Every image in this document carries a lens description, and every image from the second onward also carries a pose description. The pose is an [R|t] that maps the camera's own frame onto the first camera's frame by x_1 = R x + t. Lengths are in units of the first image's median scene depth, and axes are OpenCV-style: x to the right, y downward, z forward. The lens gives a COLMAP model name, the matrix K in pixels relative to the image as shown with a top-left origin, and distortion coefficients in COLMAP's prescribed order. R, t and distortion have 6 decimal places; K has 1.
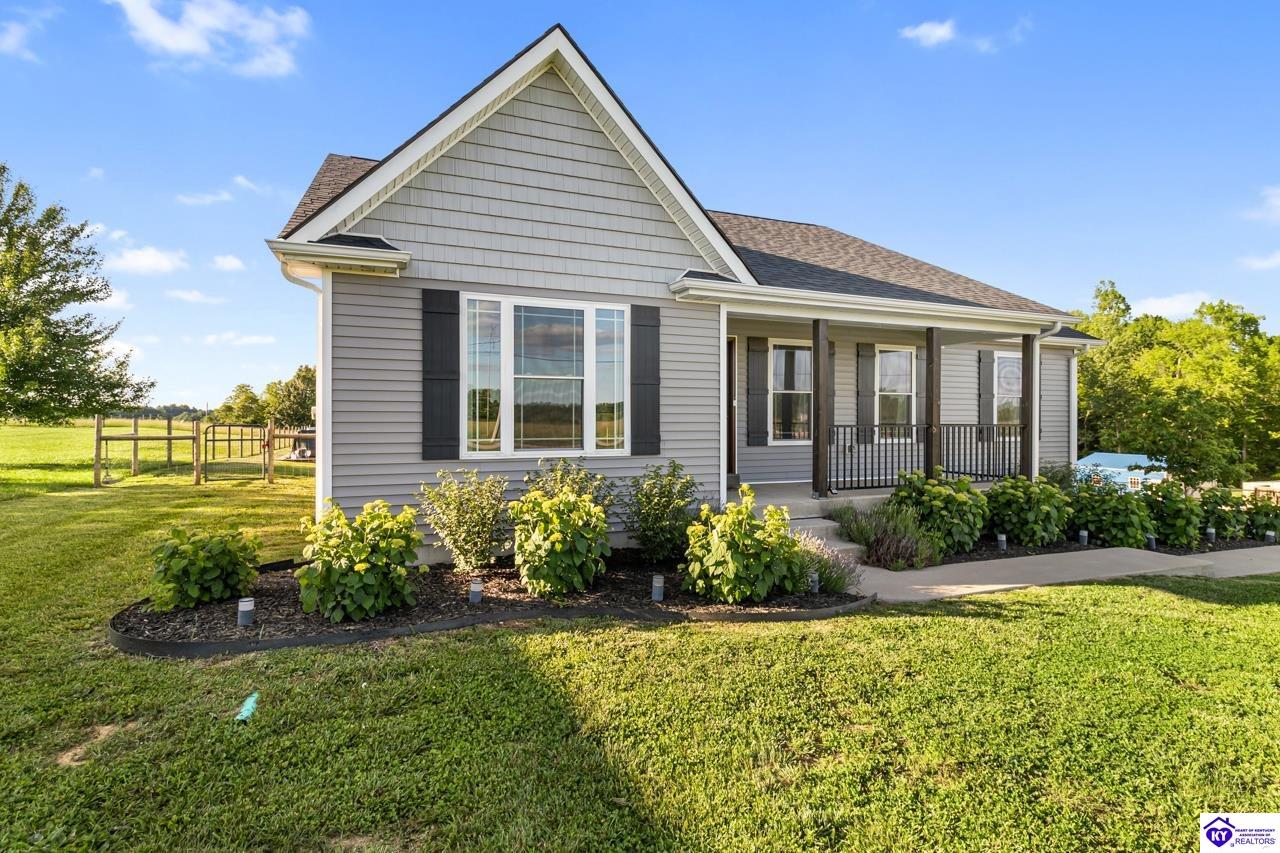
lens RADIAL K [[616.3, 0, 647.5], [0, 616.3, 424.6], [0, 0, 1]] dist [0.001620, 0.001261]
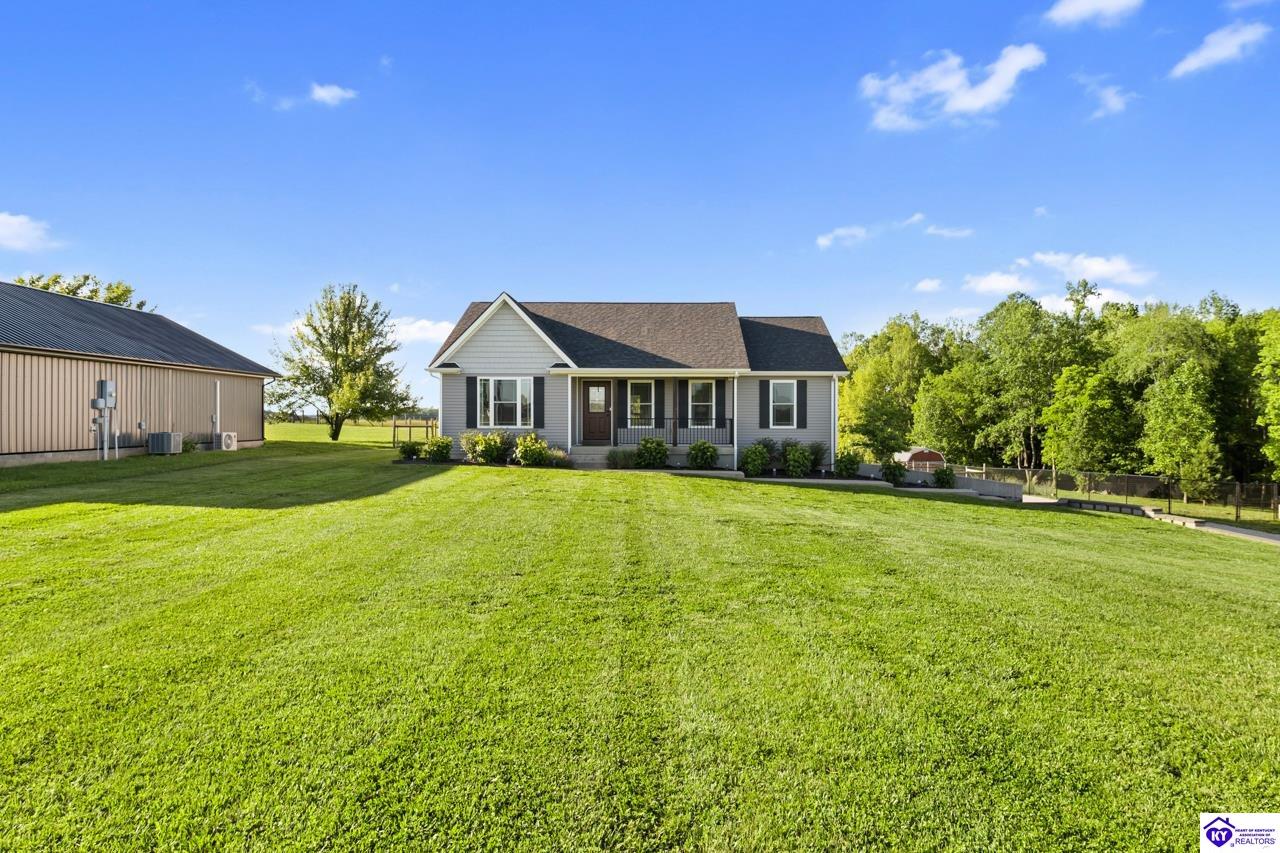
lens RADIAL K [[626.5, 0, 644.9], [0, 626.5, 425.3], [0, 0, 1]] dist [0.005617, -0.001572]
pose [[0.935910, -0.000905, -0.352238, 1.385985], [0.002199, 0.999992, 0.003271, 0.025729], [0.352233, -0.003836, 0.935905, -1.467720]]
